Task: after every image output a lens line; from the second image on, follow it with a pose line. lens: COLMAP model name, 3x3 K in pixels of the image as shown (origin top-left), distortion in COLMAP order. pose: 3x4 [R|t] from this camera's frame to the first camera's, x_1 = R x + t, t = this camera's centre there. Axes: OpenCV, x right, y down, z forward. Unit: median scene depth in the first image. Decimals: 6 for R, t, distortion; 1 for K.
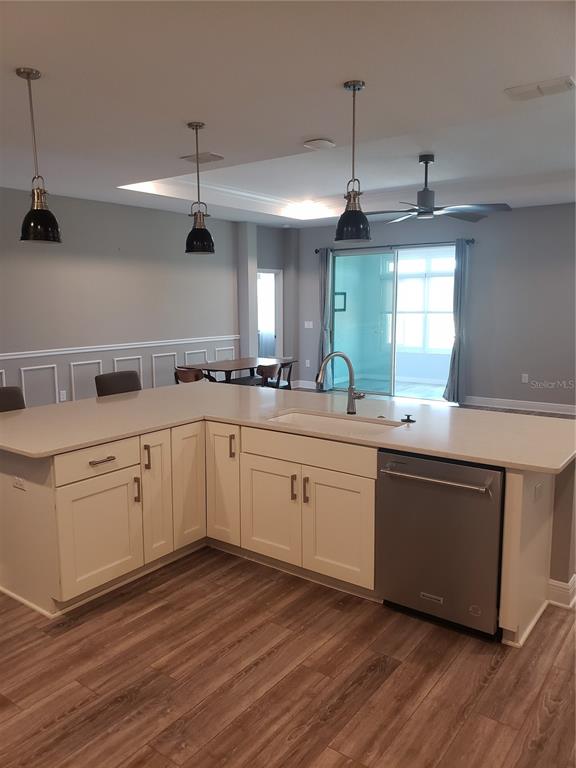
lens RADIAL K [[594.5, 0, 287.6], [0, 594.5, 377.8], [0, 0, 1]] dist [0.028877, 0.000918]
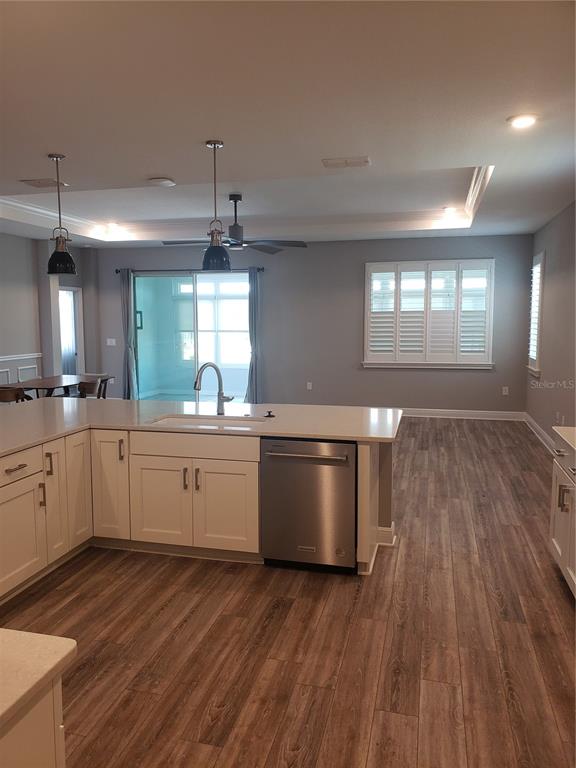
lens RADIAL K [[590.7, 0, 282.1], [0, 590.7, 374.1], [0, 0, 1]] dist [0.028349, -0.005697]
pose [[0.925185, -0.028958, 0.378409, -0.249977], [0.042530, 0.998715, -0.027554, 0.018397], [-0.377125, 0.041586, 0.925228, -0.161724]]
